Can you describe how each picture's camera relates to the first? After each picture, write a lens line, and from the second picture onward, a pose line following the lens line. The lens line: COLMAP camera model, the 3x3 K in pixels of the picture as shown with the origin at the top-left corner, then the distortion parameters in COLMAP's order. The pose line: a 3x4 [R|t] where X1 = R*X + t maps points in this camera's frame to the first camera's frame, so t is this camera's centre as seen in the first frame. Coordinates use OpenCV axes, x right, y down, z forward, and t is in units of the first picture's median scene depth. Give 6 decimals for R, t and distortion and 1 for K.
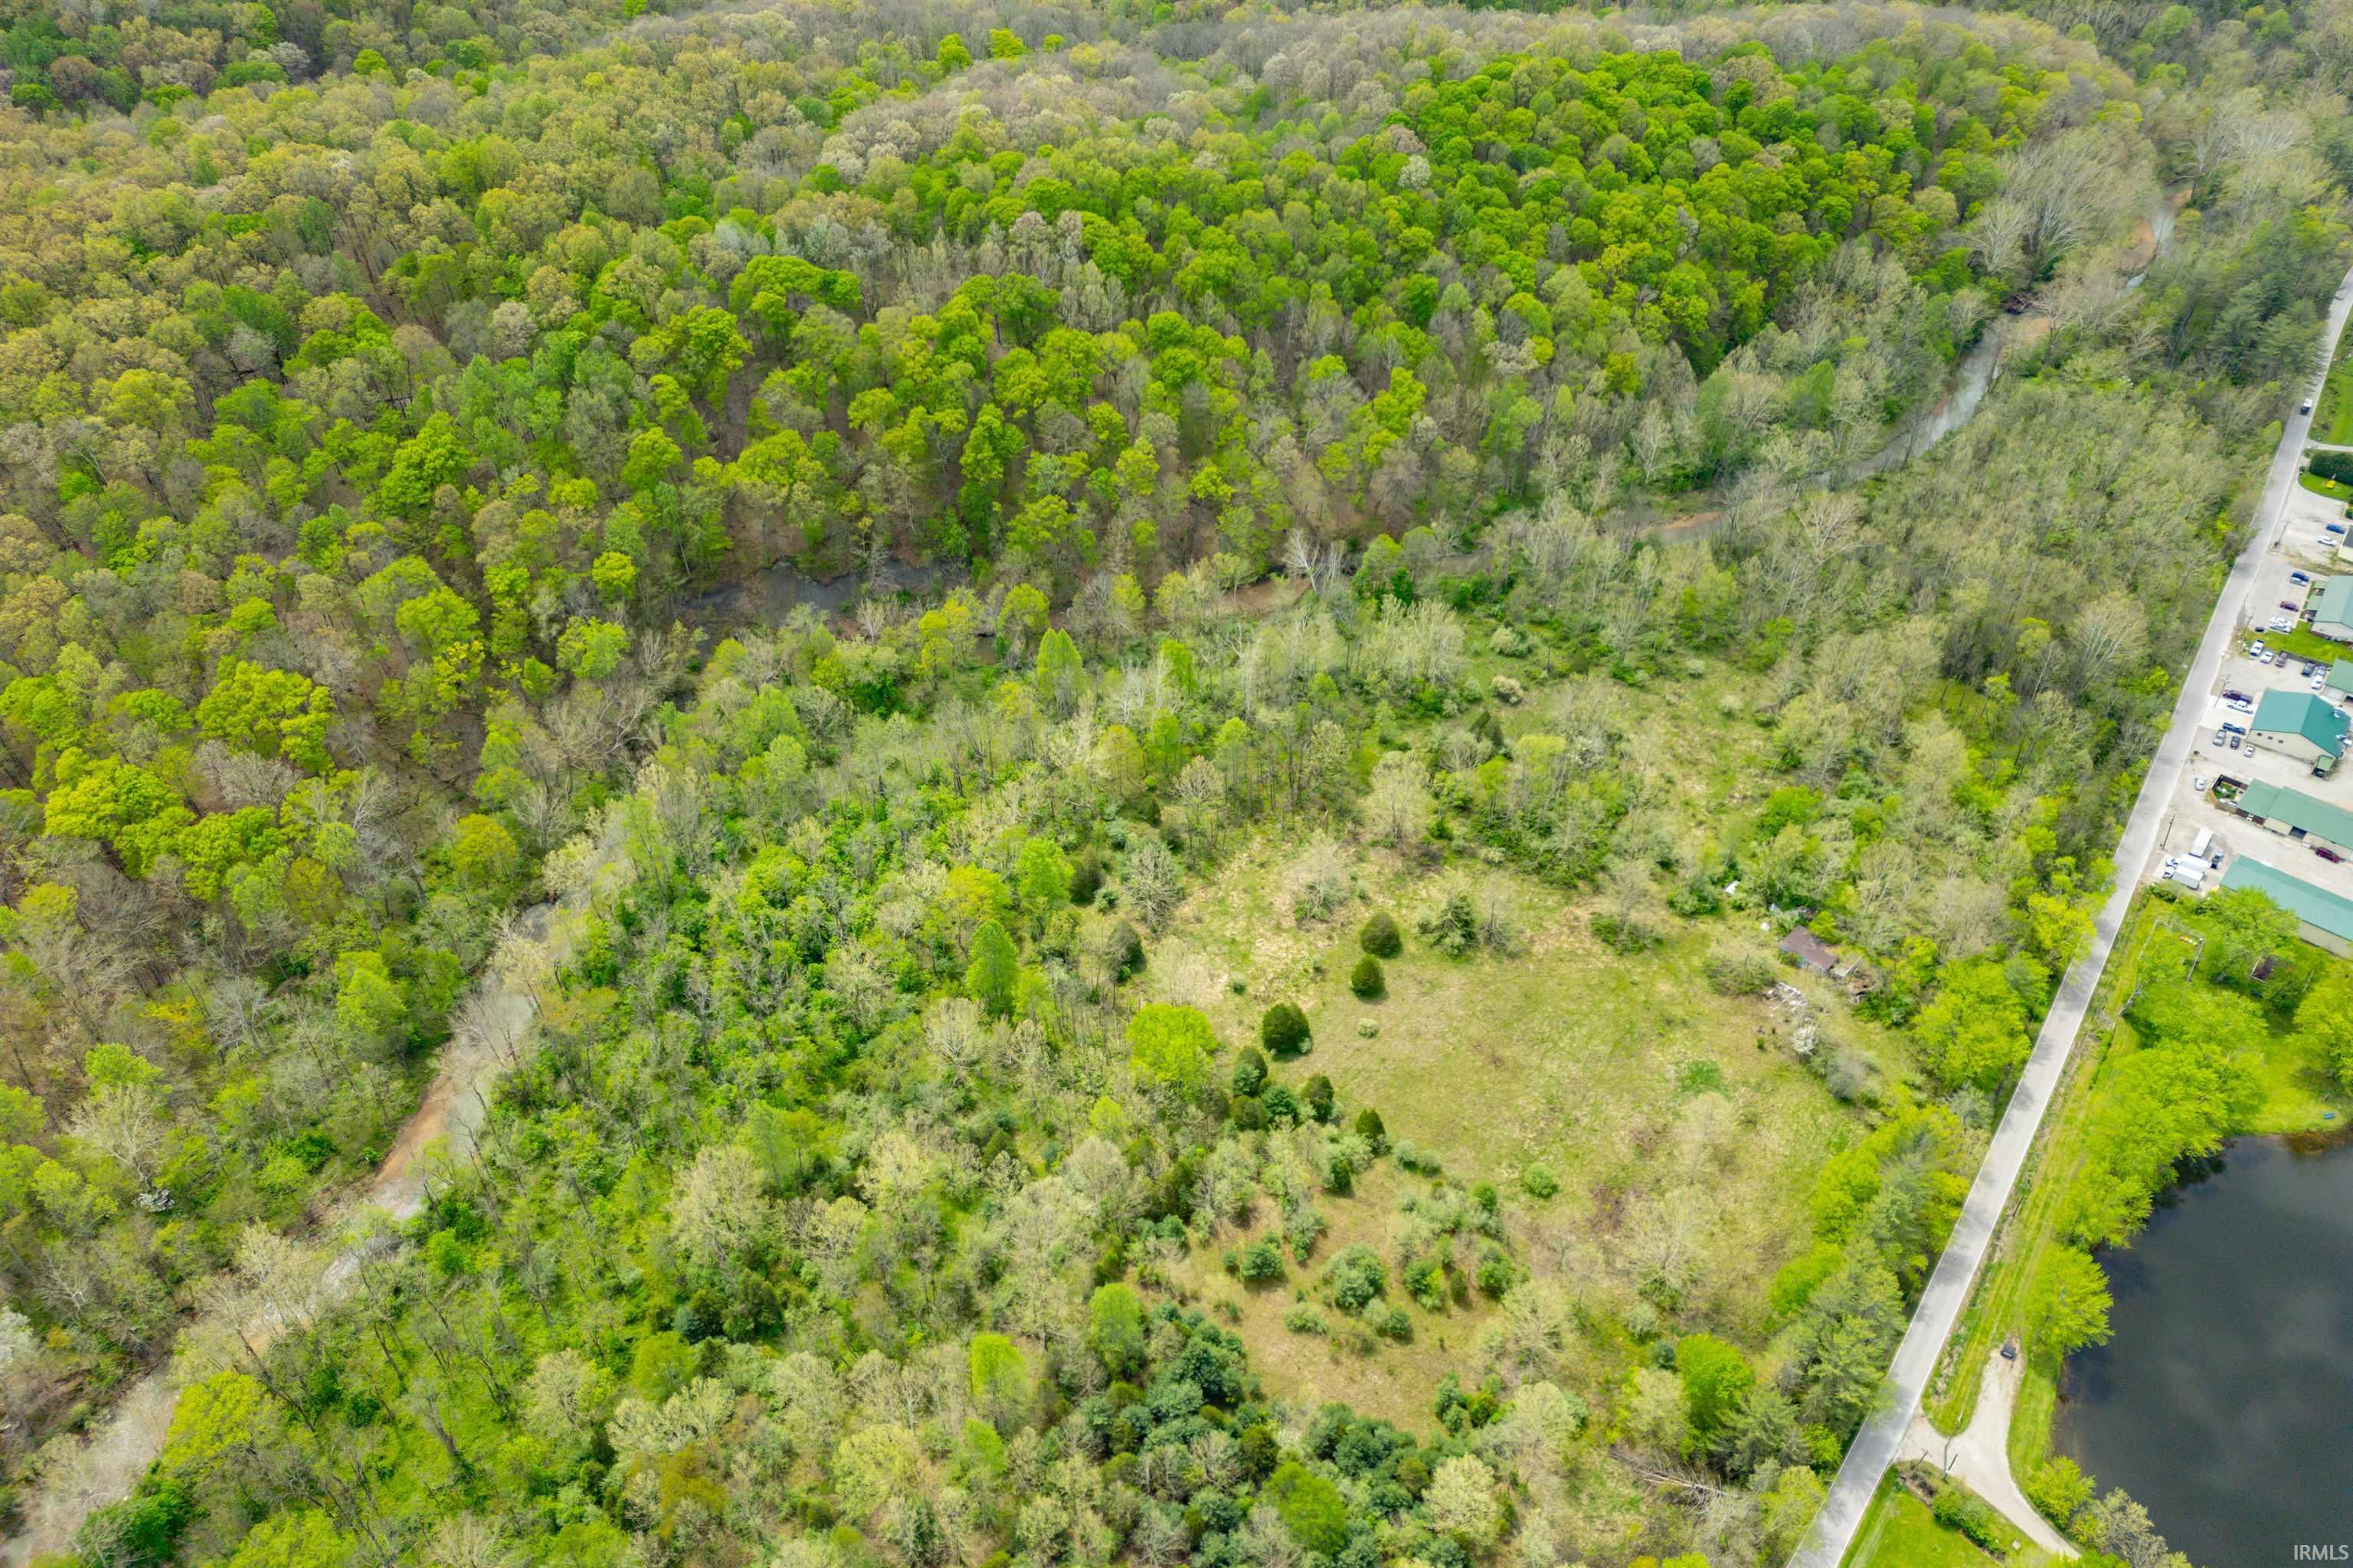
lens RADIAL K [[1639.6, 0, 1182.6], [0, 1639.6, 789.5], [0, 0, 1]] dist [0.071449, -0.063125]
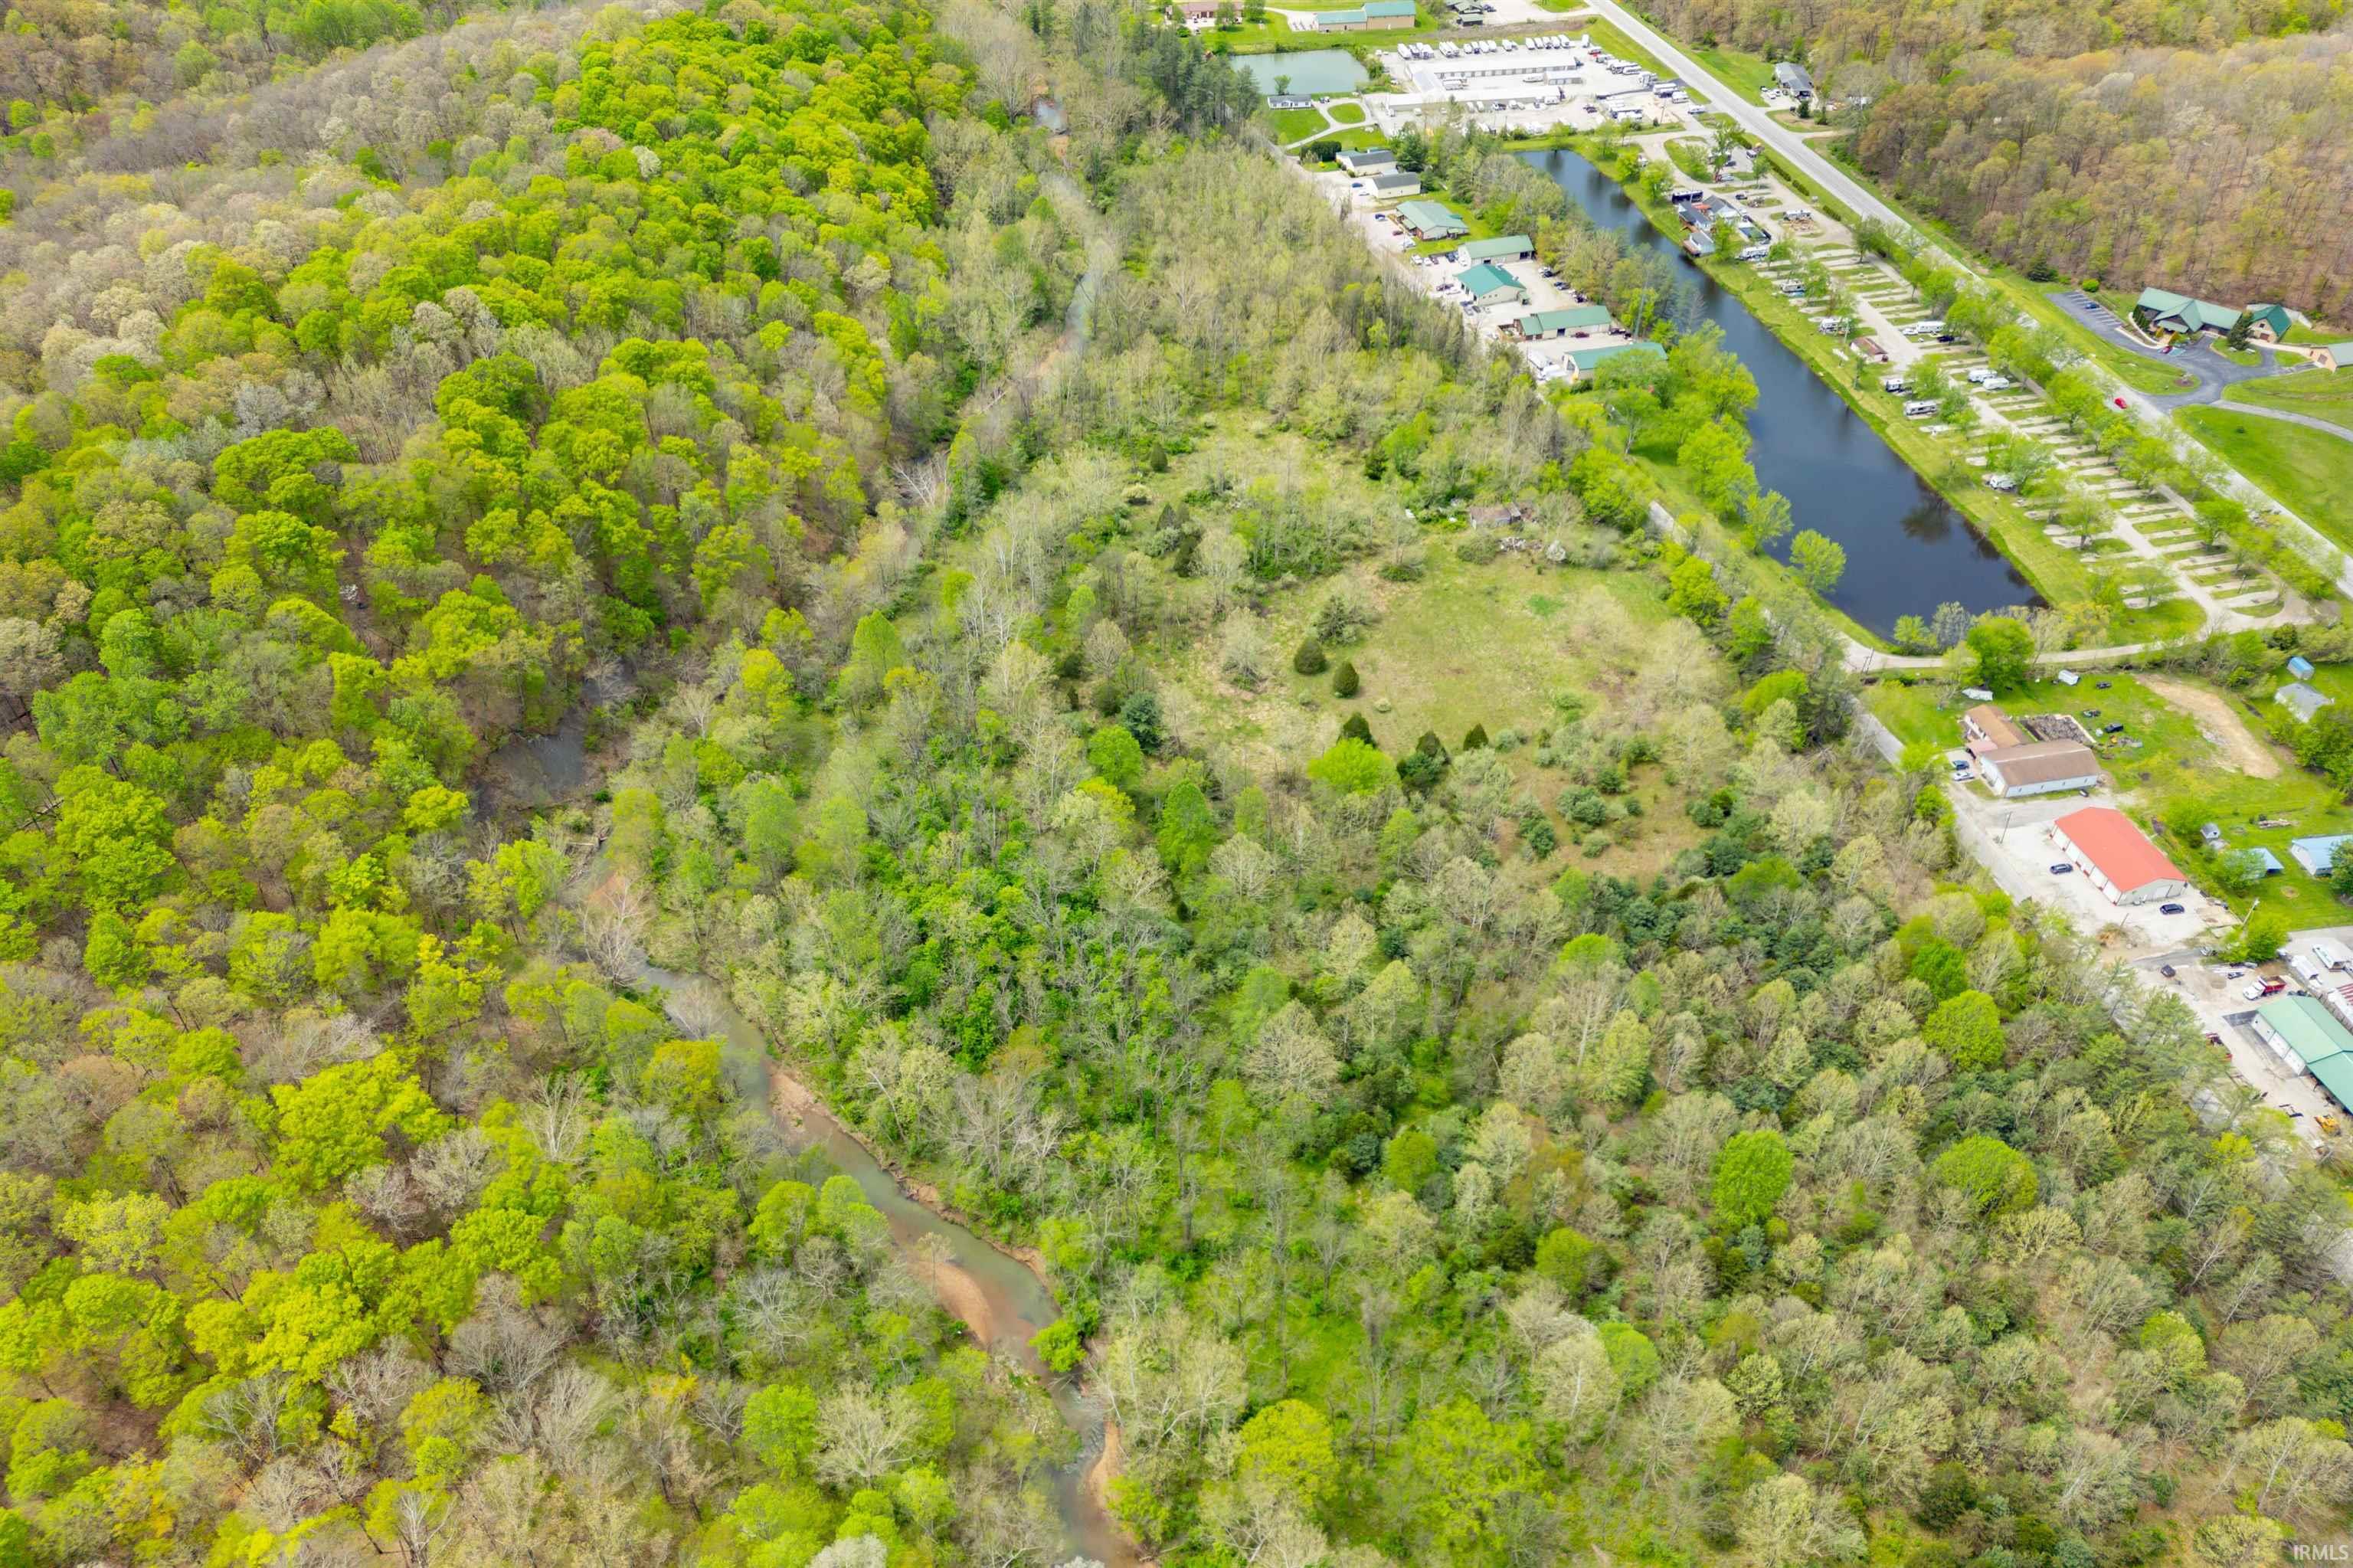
lens RADIAL K [[1639.6, 0, 1168.9], [0, 1639.6, 760.2], [0, 0, 1]] dist [0.071449, -0.063125]
pose [[0.594876, -0.518420, 0.614299, -0.560700], [0.529907, 0.827574, 0.185255, -0.099284], [-0.604418, 0.215318, 0.767018, 0.116905]]
